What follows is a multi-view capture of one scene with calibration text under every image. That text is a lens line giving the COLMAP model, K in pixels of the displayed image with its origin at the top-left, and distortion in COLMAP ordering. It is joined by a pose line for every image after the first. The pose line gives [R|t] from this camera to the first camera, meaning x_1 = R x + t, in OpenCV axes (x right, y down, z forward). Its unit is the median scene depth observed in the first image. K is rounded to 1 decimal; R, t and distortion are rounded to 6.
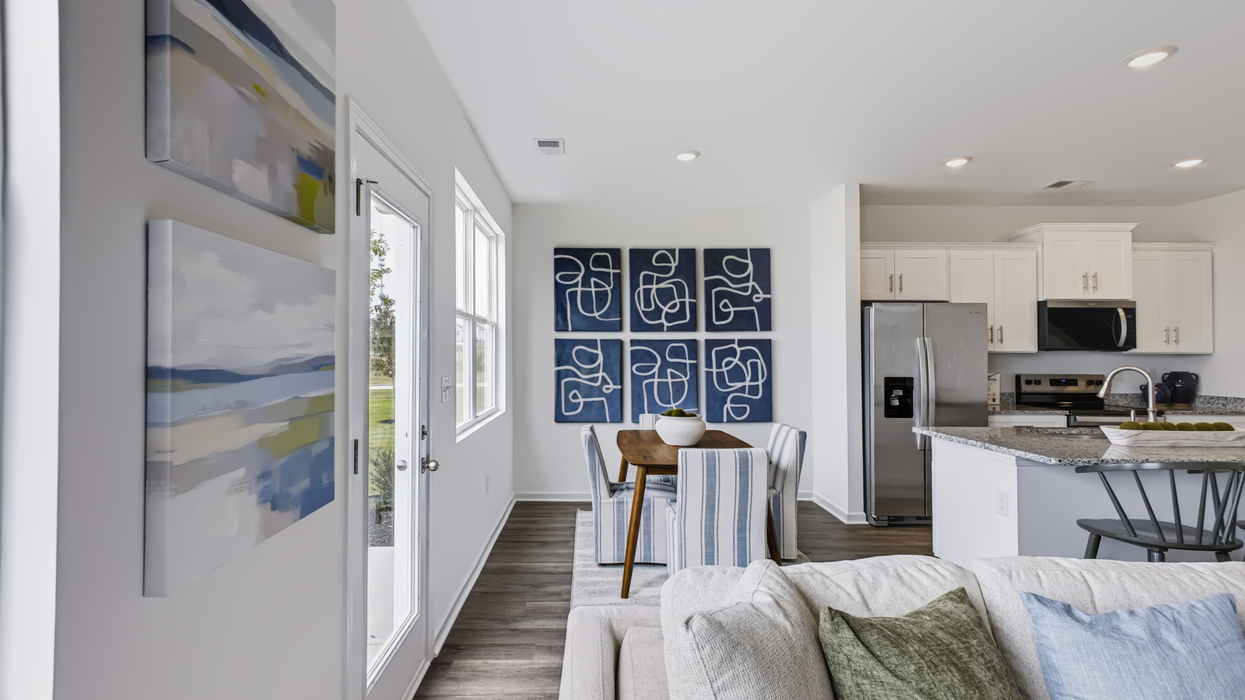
lens RADIAL K [[585.1, 0, 599.0], [0, 585.1, 356.5], [0, 0, 1]] dist [0.014816, -0.001541]
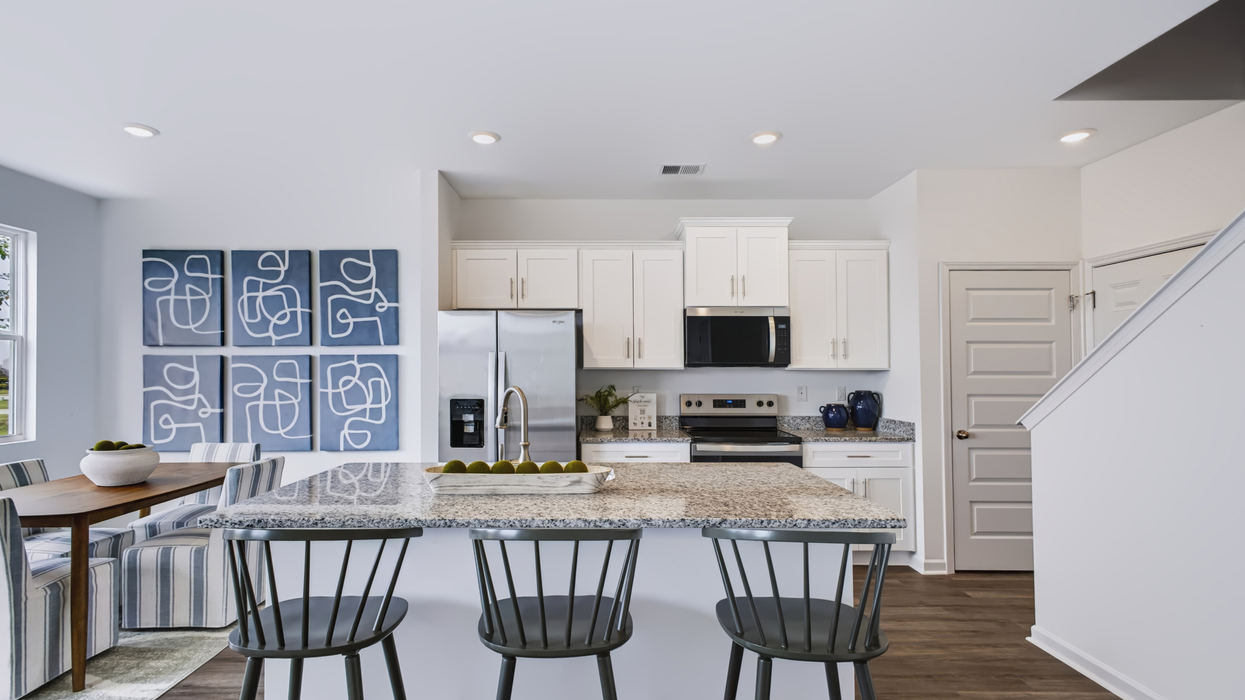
lens RADIAL K [[585.1, 0, 596.0], [0, 585.1, 372.3], [0, 0, 1]] dist [0.014816, -0.001541]
pose [[0.999843, -0.003379, -0.017396, 0.605893], [0.003341, 0.999992, -0.002227, -0.000587], [0.017404, 0.002168, 0.999846, 0.142359]]
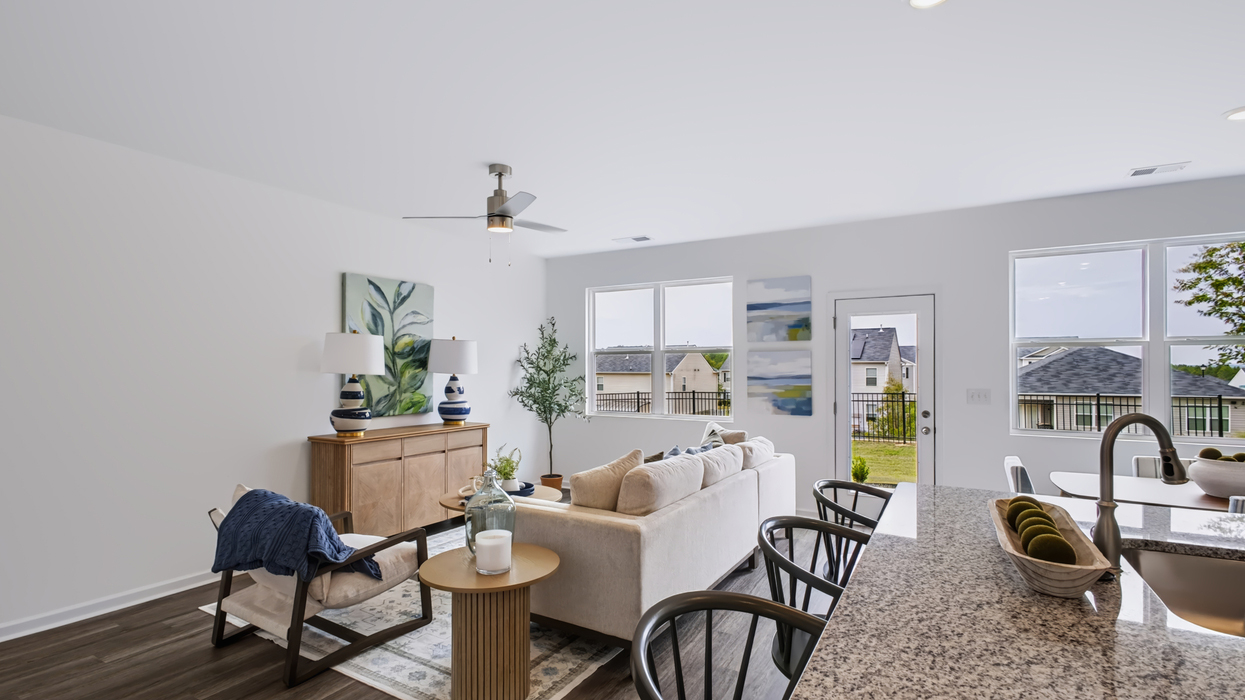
lens RADIAL K [[585.1, 0, 615.9], [0, 585.1, 349.4], [0, 0, 1]] dist [0.014816, -0.001541]
pose [[-0.515217, -0.027153, -0.856630, 0.915525], [-0.004577, 0.999571, -0.028932, -0.013624], [0.857048, -0.010986, -0.515120, 0.524239]]
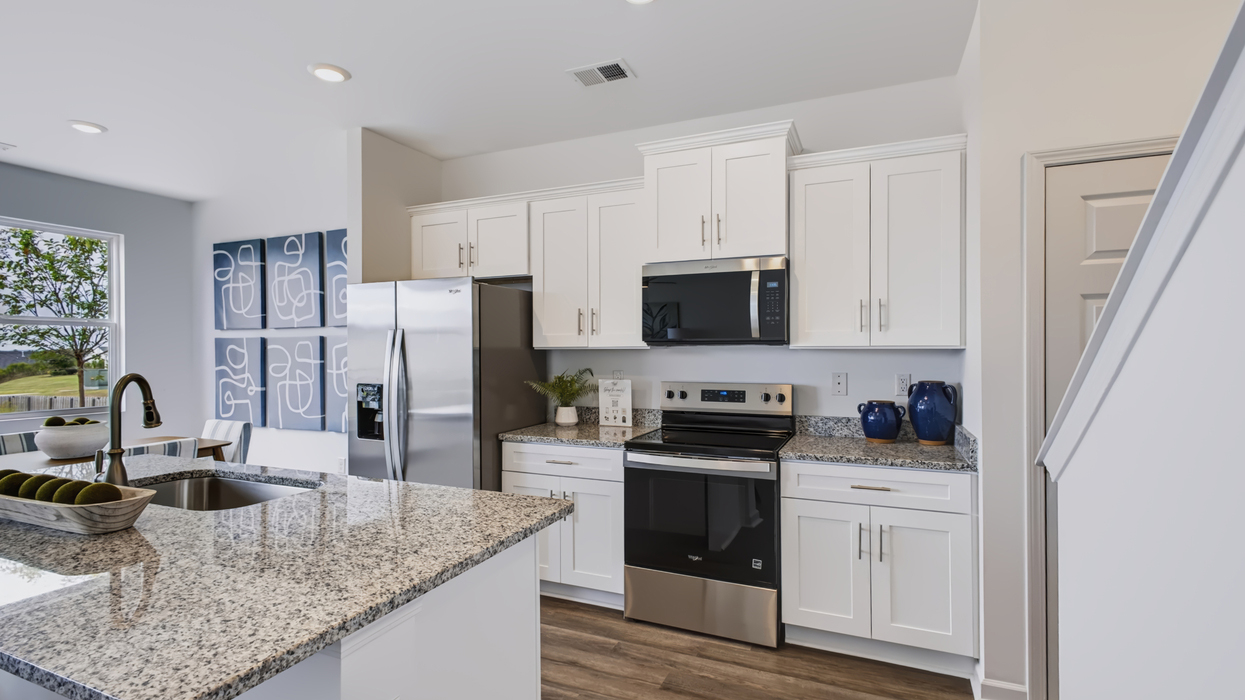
lens RADIAL K [[585.1, 0, 625.9], [0, 585.1, 360.5], [0, 0, 1]] dist [0.014816, -0.001541]
pose [[0.908717, 0.000709, -0.417412, 0.947866], [0.005895, 0.999877, 0.014532, -0.002872], [0.417371, -0.015666, 0.908601, 0.396958]]
